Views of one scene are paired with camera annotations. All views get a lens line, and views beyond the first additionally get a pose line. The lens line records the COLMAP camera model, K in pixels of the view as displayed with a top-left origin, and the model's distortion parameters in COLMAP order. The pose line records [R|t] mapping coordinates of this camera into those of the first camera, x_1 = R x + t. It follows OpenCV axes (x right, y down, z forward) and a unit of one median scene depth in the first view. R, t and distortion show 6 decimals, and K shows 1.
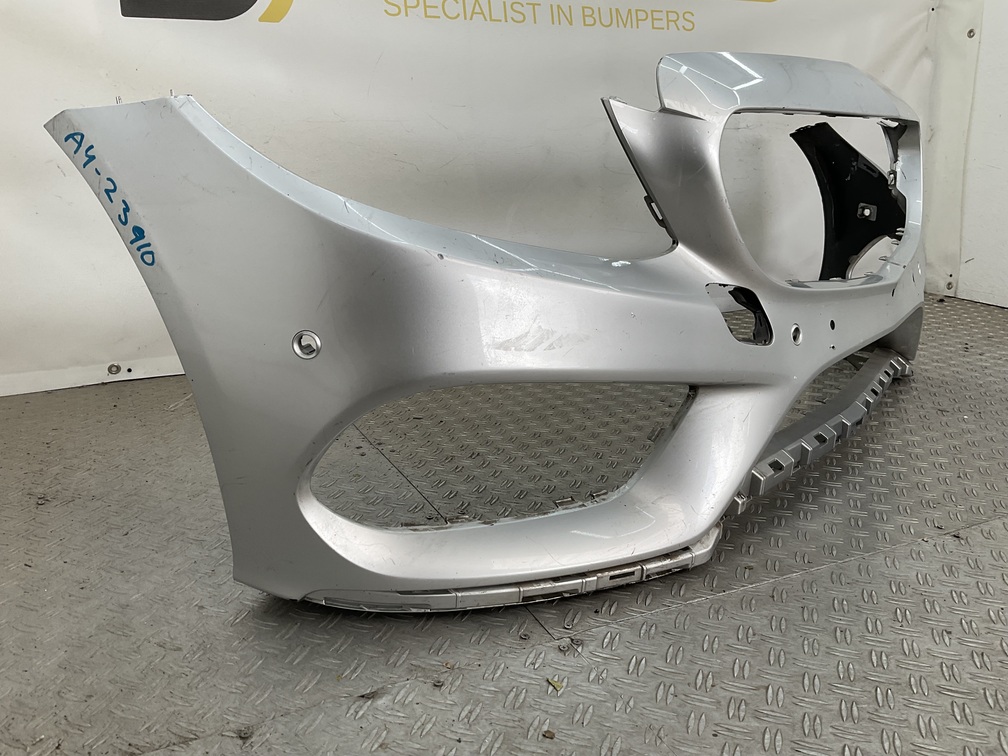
lens RADIAL K [[828.7, 0, 500.0], [0, 828.7, 382.4], [0, 0, 1]] dist [0.078971, -0.143880]
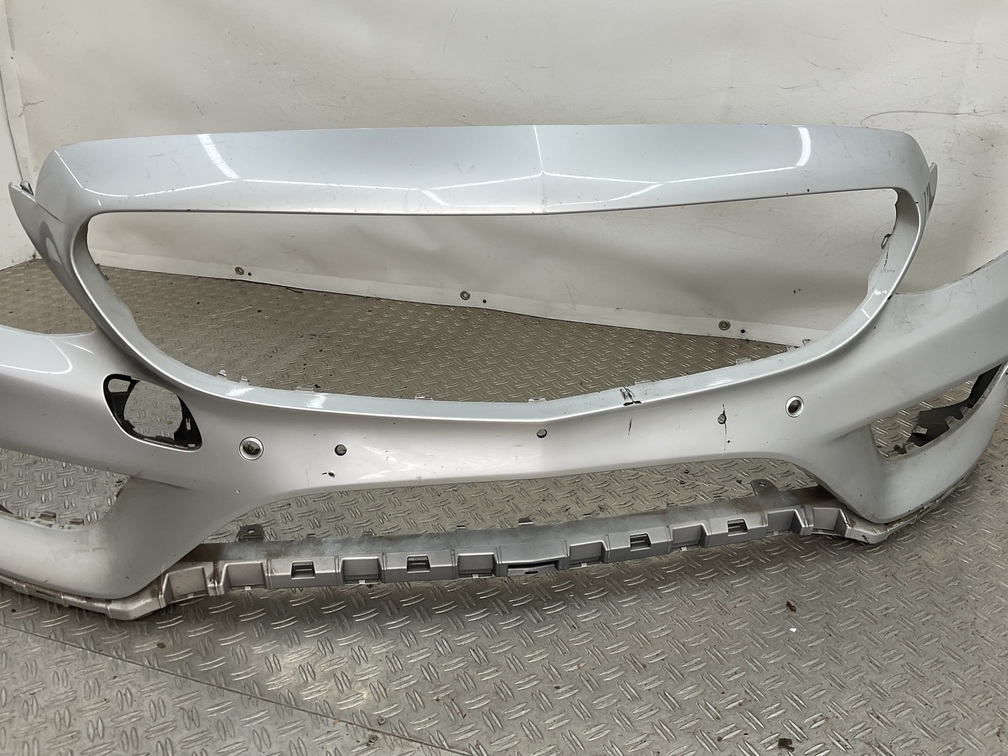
lens RADIAL K [[828.7, 0, 501.0], [0, 828.7, 380.9], [0, 0, 1]] dist [0.078971, -0.143880]
pose [[0.736680, 0.306580, -0.602753, 1.153234], [-0.201920, 0.950390, 0.236615, -0.424692], [0.645393, -0.052602, 0.762038, 0.514845]]
